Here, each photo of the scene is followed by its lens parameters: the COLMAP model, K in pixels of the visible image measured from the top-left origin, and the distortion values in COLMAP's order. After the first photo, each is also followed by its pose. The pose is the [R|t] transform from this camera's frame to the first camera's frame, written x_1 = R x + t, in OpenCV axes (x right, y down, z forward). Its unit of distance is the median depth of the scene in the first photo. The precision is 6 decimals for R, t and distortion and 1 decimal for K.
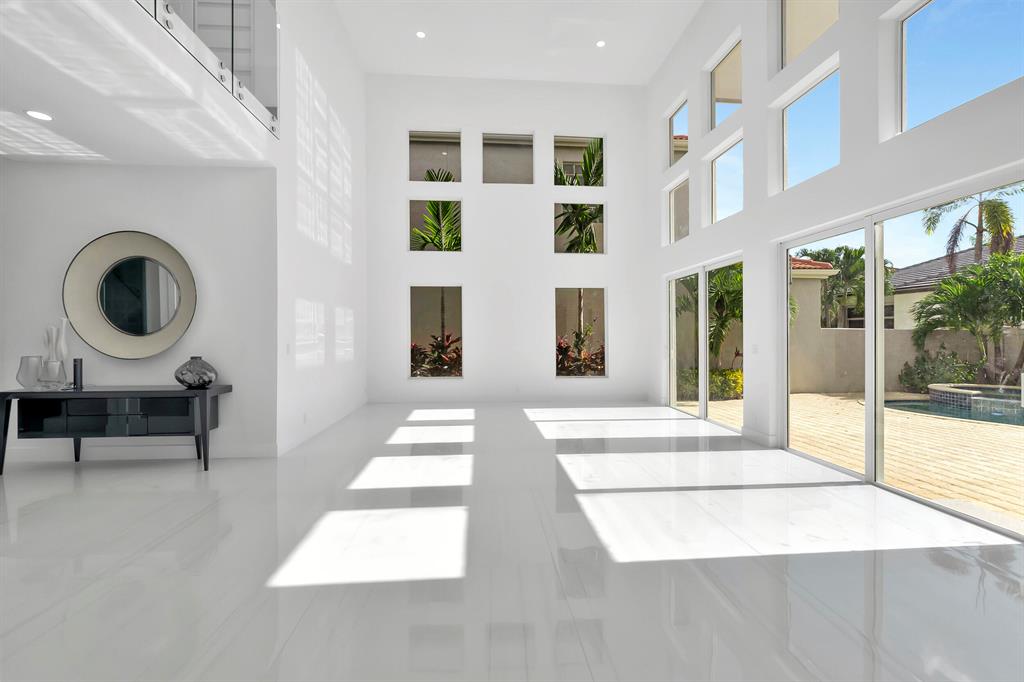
lens RADIAL K [[452.9, 0, 515.6], [0, 452.9, 338.4], [0, 0, 1]] dist [-0.001845, -0.000011]
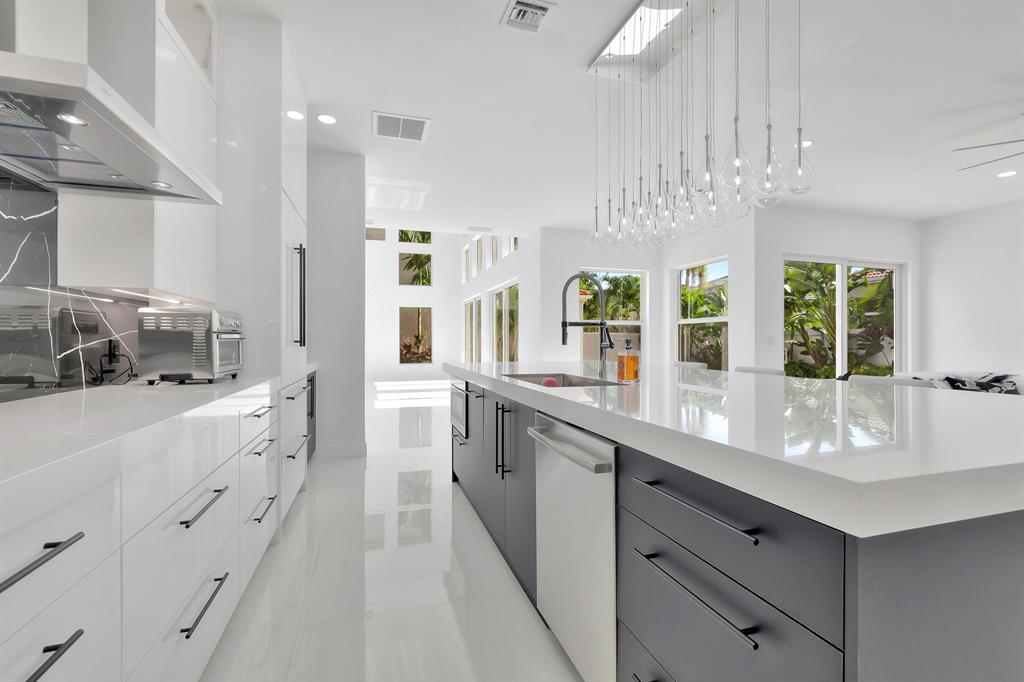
lens RADIAL K [[452.9, 0, 507.0], [0, 452.9, 339.7], [0, 0, 1]] dist [-0.001845, -0.000011]
pose [[0.982082, -0.006587, 0.188338, 0.149345], [0.008137, 0.999939, -0.007460, 0.014334], [-0.188277, 0.008859, 0.982076, -0.576807]]
